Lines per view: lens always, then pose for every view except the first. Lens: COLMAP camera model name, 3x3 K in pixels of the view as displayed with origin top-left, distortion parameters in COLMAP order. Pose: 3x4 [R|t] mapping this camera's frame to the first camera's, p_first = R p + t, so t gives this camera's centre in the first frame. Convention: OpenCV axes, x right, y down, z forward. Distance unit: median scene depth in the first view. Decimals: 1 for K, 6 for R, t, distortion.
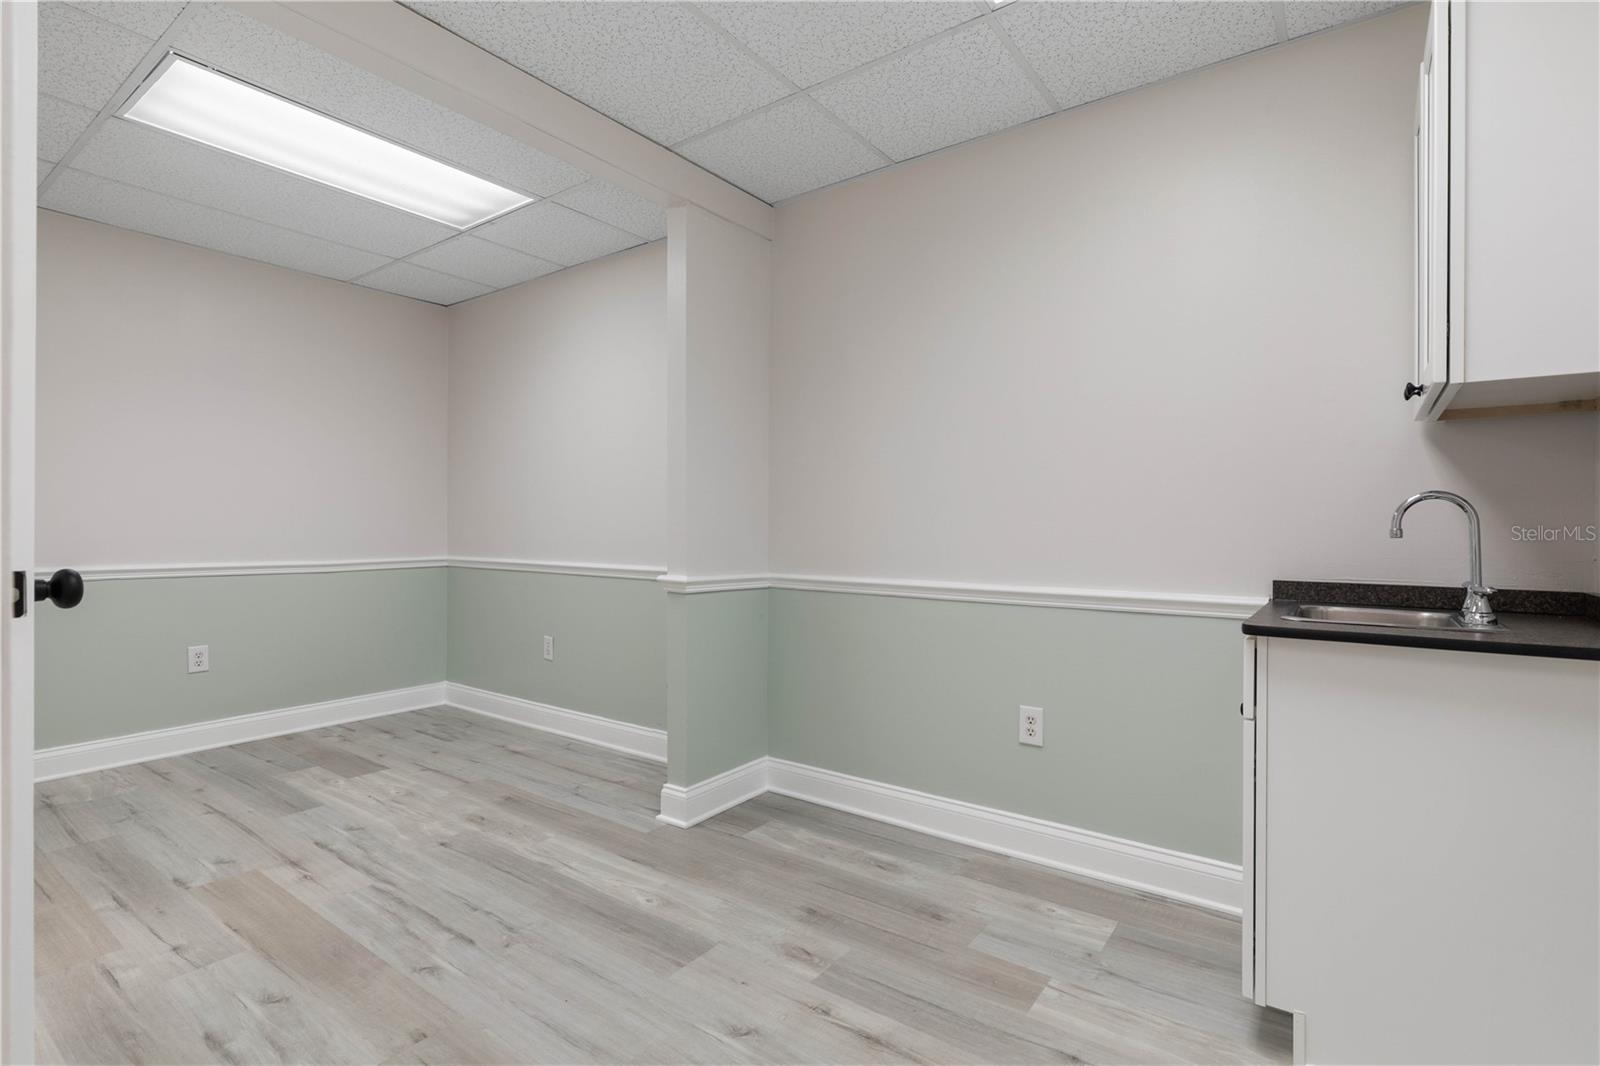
lens RADIAL K [[747.4, 0, 800.0], [0, 747.4, 533.0], [0, 0, 1]] dist [-0.001456, 0.000513]
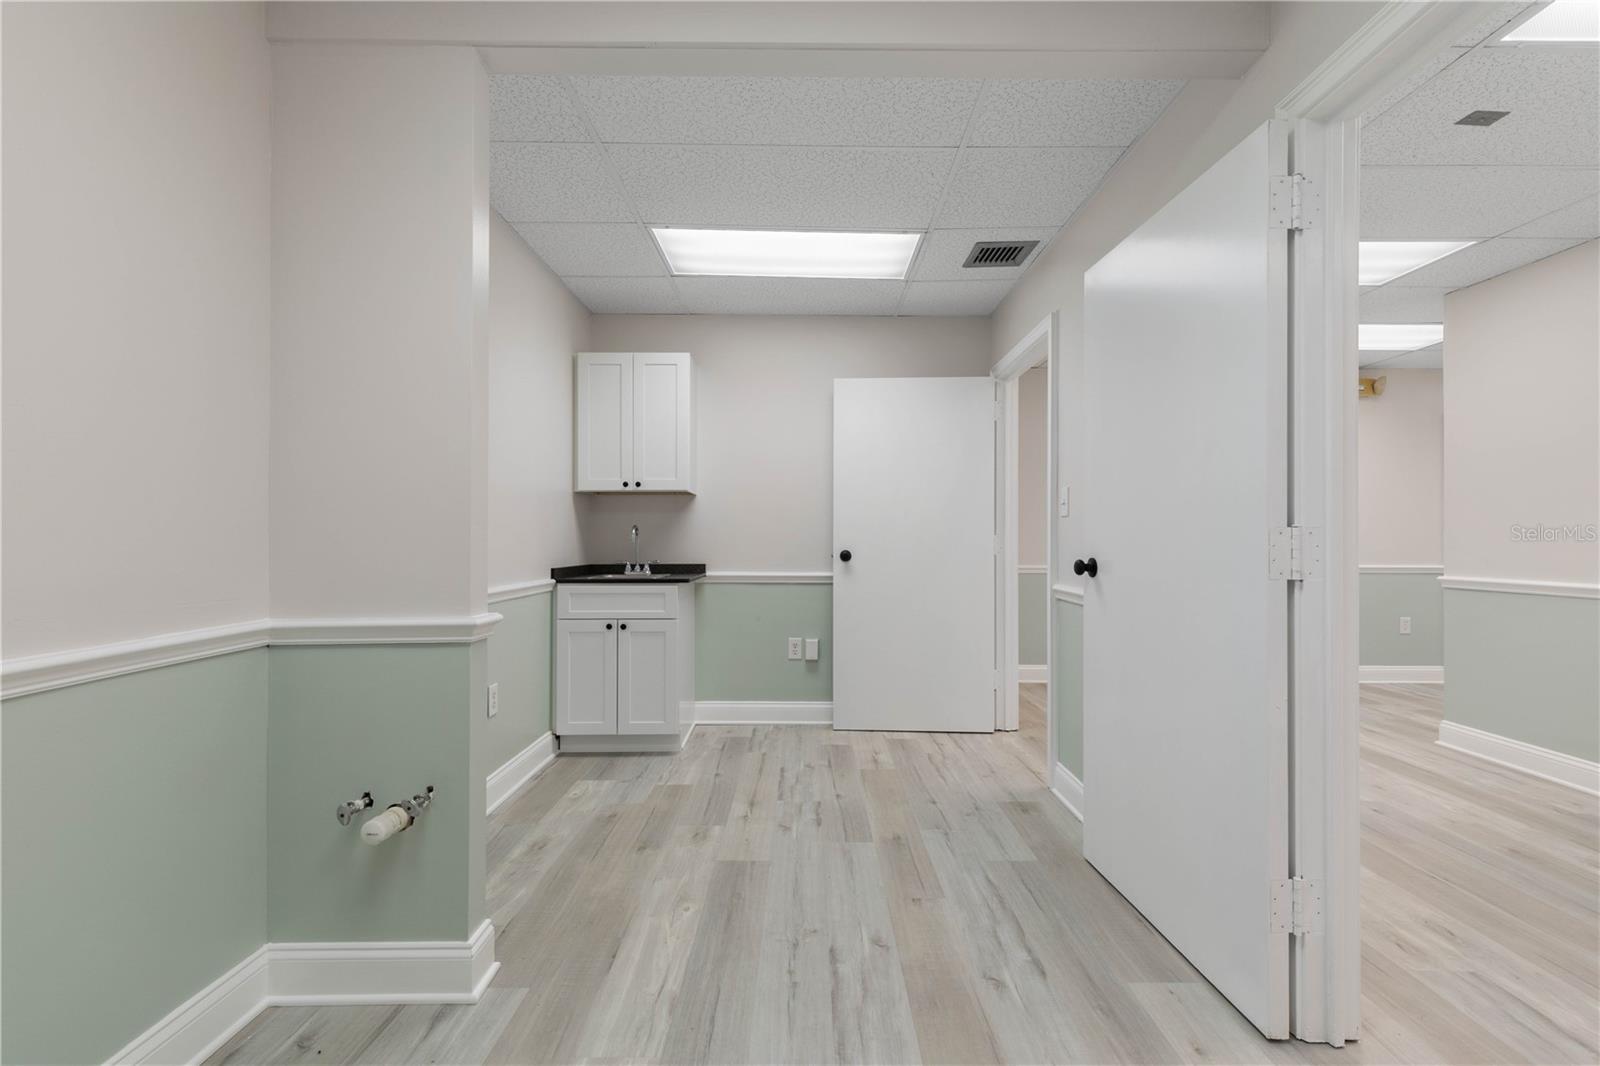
lens RADIAL K [[723.2, 0, 822.6], [0, 723.2, 528.3], [0, 0, 1]] dist [0.005012, -0.000631]
pose [[-0.608283, 0.008680, 0.793672, -1.186075], [0.005560, 0.999962, -0.006675, -0.020058], [-0.793700, 0.000353, -0.608309, 1.564530]]
